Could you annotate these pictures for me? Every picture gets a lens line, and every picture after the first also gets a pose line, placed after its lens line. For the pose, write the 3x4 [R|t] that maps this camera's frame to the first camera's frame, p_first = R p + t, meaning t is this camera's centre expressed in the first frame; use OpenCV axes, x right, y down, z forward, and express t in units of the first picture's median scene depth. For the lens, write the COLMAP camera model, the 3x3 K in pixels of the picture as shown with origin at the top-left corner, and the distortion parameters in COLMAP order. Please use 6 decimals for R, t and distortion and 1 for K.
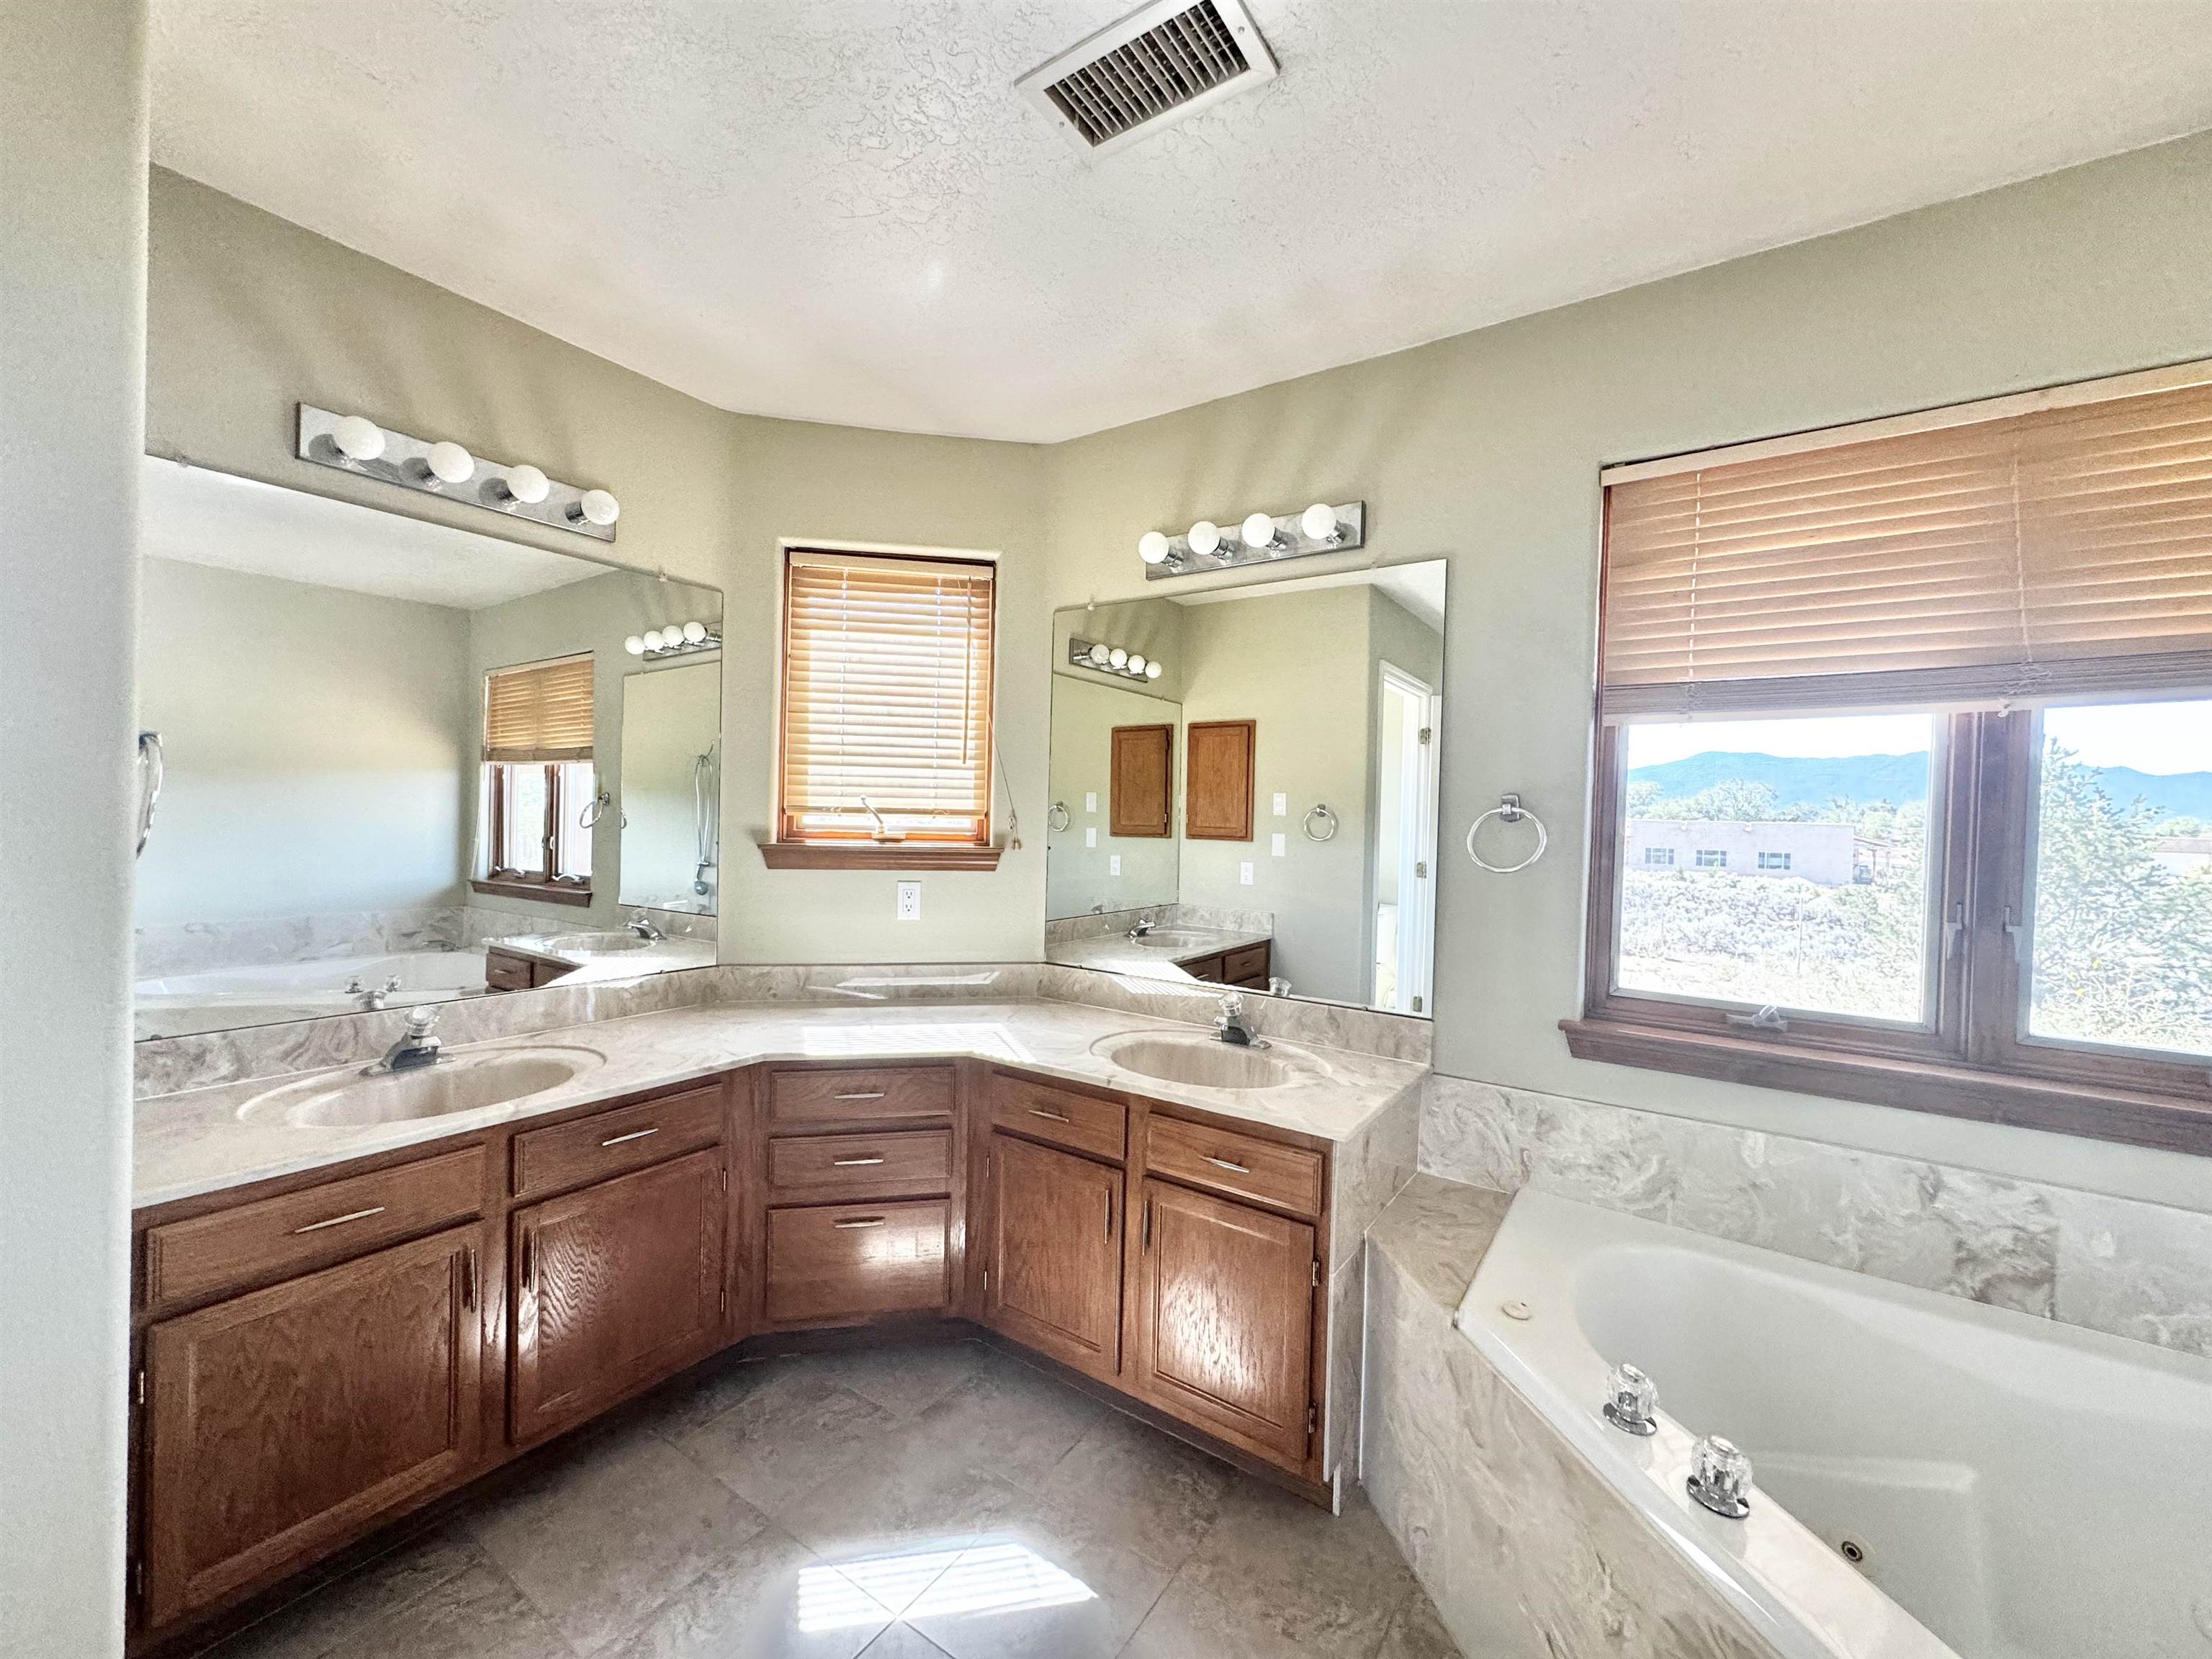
lens RADIAL K [[882.2, 0, 1110.5], [0, 882.2, 827.2], [0, 0, 1]] dist [-0.002508, 0.000285]
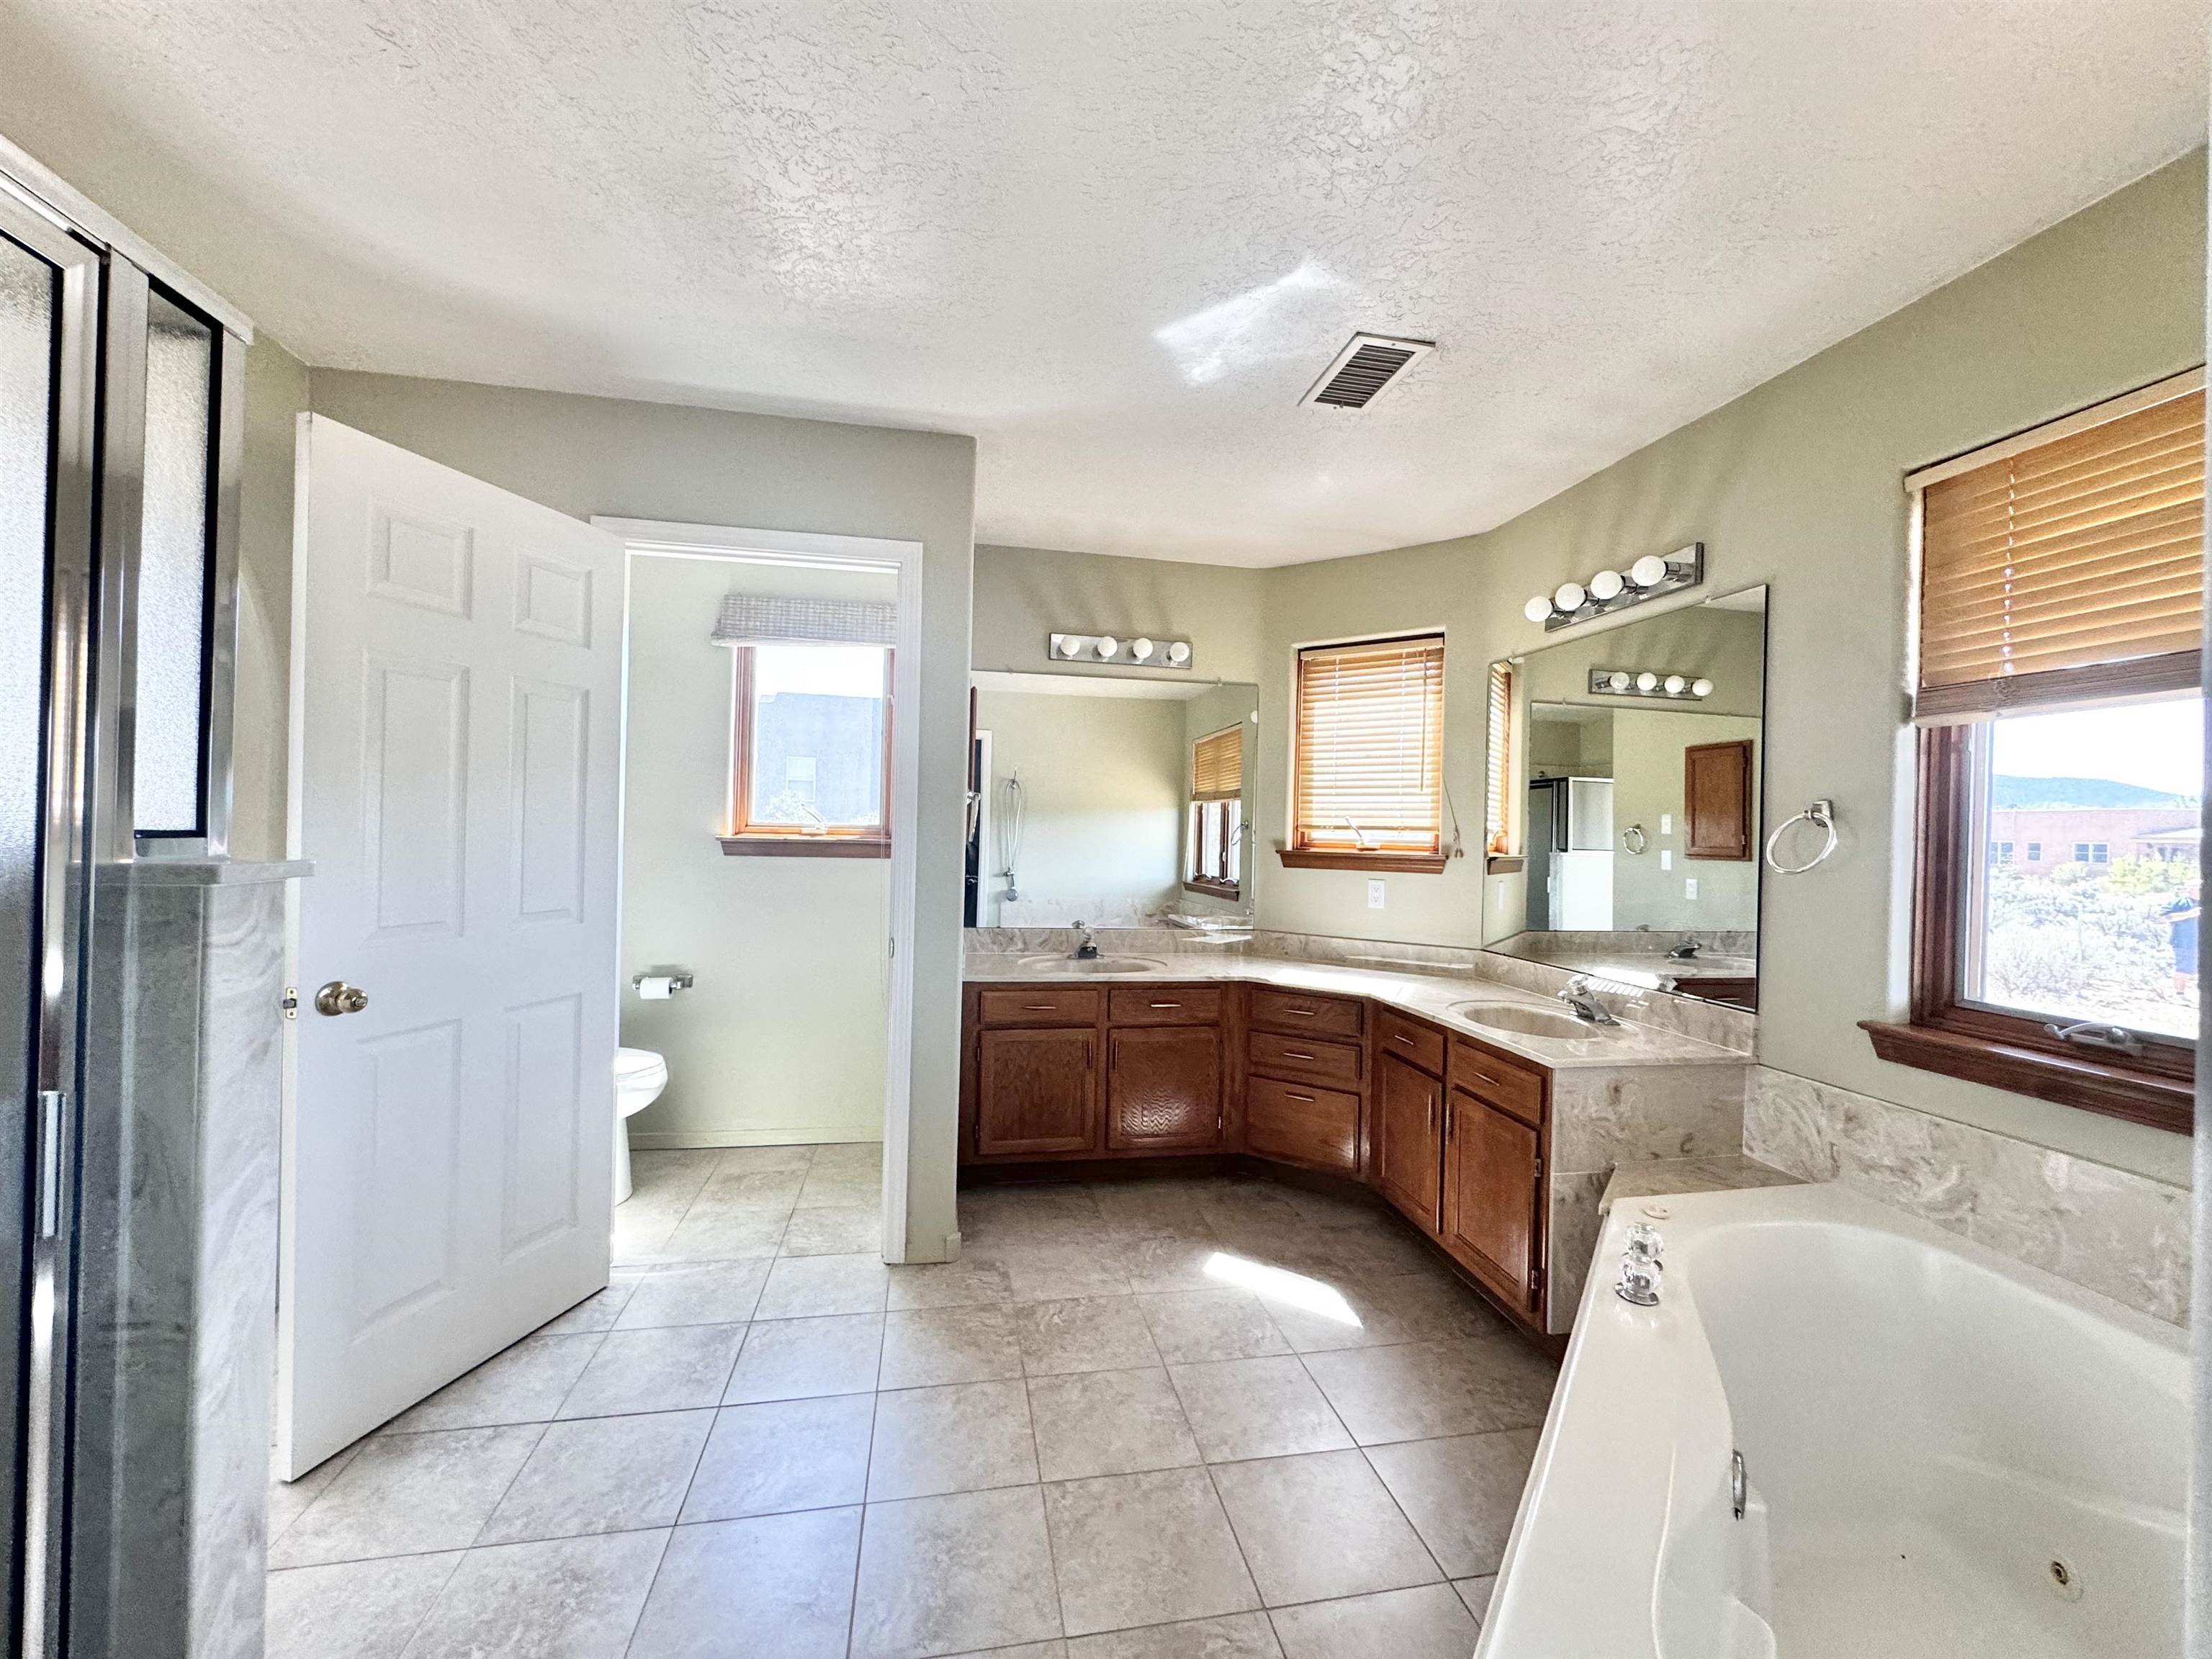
lens RADIAL K [[882.2, 0, 1110.5], [0, 882.2, 827.2], [0, 0, 1]] dist [-0.002508, 0.000285]
pose [[0.704382, -0.010487, -0.709744, 0.572955], [-0.016913, 0.999359, -0.031551, 0.039861], [0.709620, 0.034227, 0.703753, -0.315431]]
